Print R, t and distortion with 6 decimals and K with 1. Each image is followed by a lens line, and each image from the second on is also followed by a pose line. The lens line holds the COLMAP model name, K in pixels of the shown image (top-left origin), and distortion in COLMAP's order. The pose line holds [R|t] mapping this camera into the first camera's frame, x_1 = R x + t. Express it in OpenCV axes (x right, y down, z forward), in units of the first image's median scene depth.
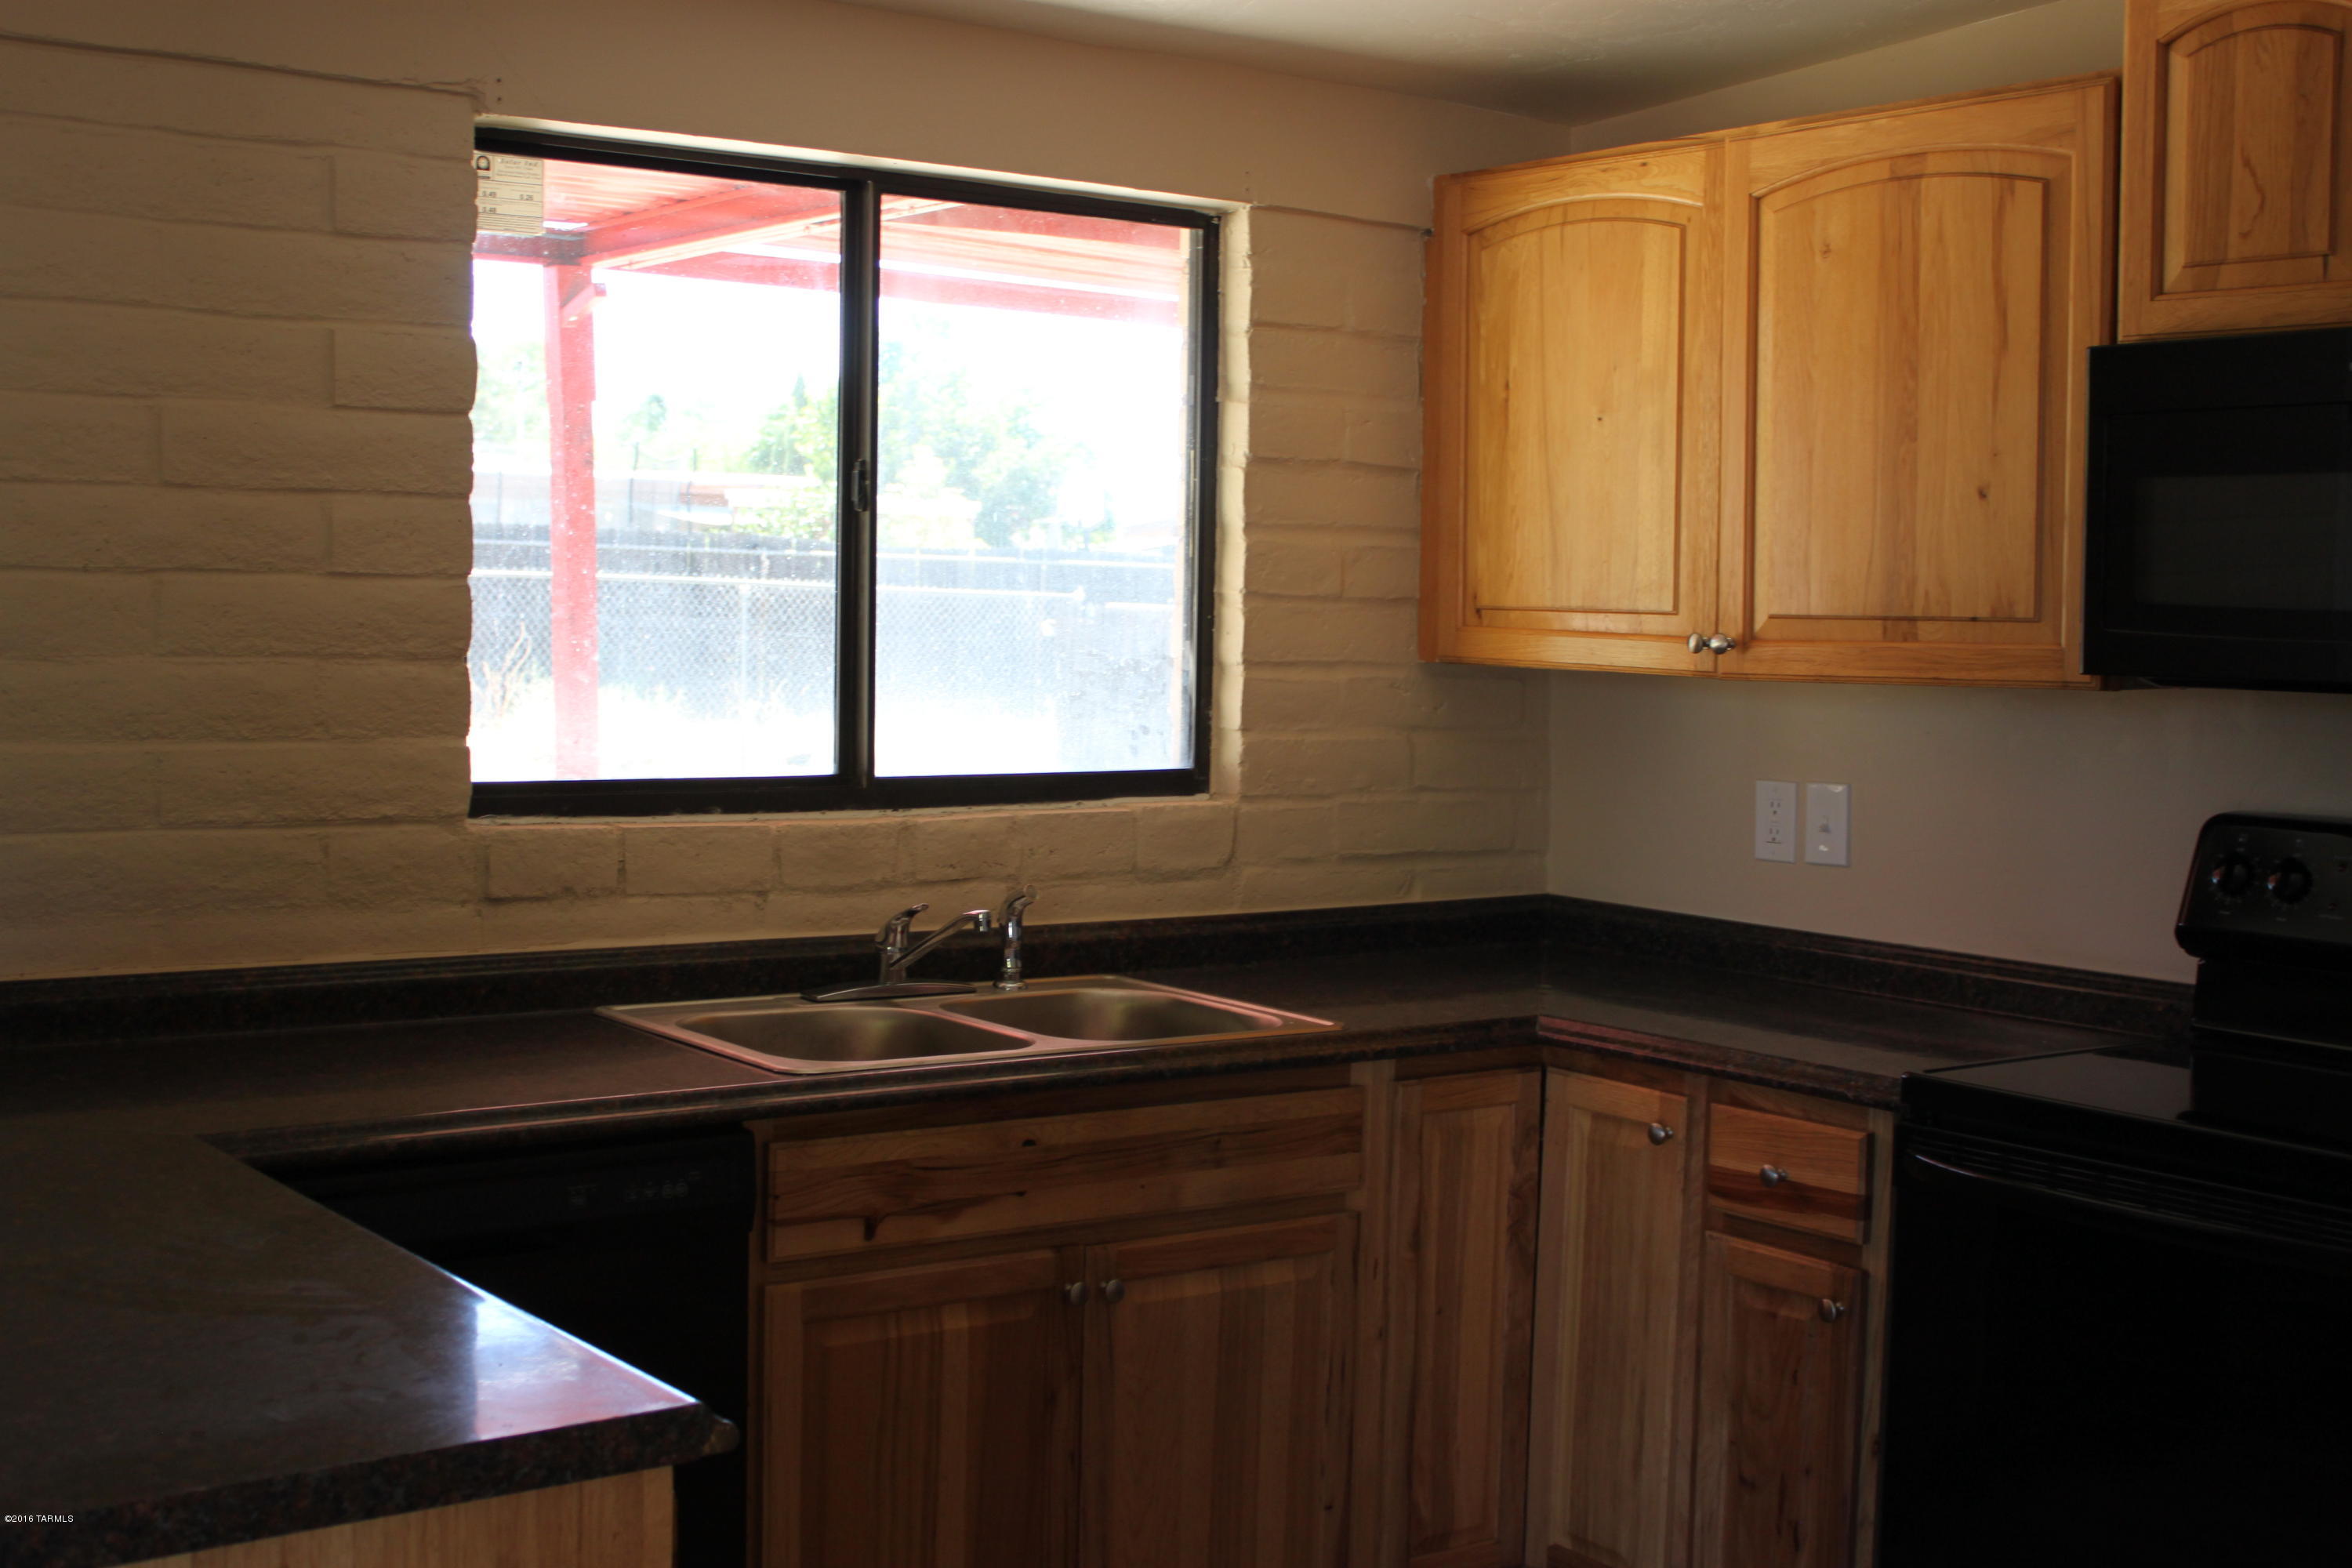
lens RADIAL K [[2842.9, 0, 1176.0], [0, 2842.9, 784.0], [0, 0, 1]] dist [-0.084591, 0.167236]
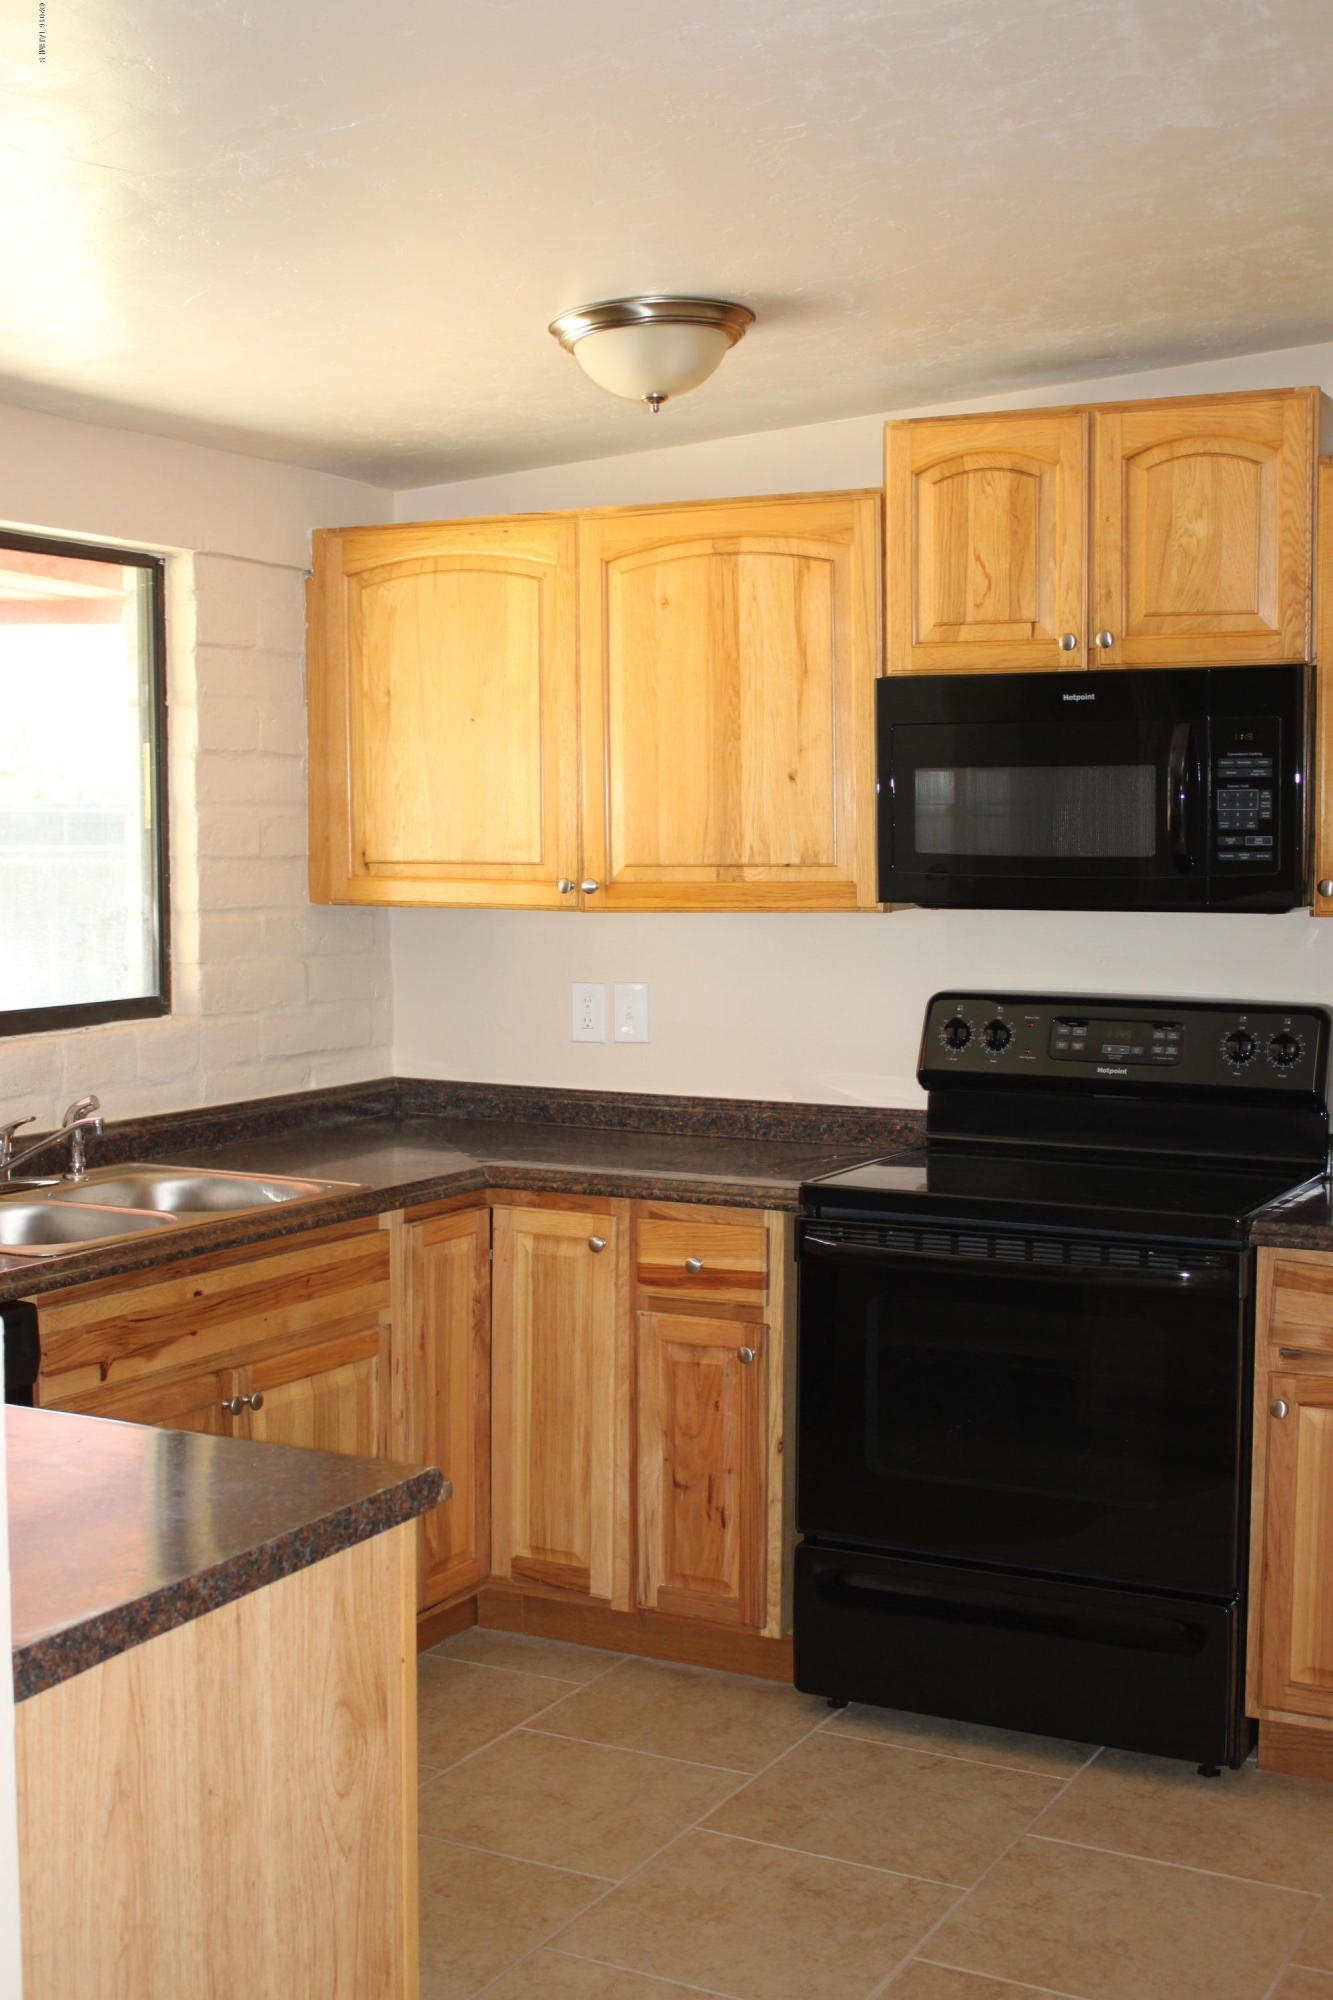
lens RADIAL K [[2417.4, 0, 666.5], [0, 2417.4, 1000.0], [0, 0, 1]] dist [-0.084591, 0.167236]
pose [[0.900207, -0.050933, 0.432473, -0.296929], [0.046138, 0.998702, 0.021582, -0.018981], [-0.433011, 0.000525, 0.901388, -0.073286]]
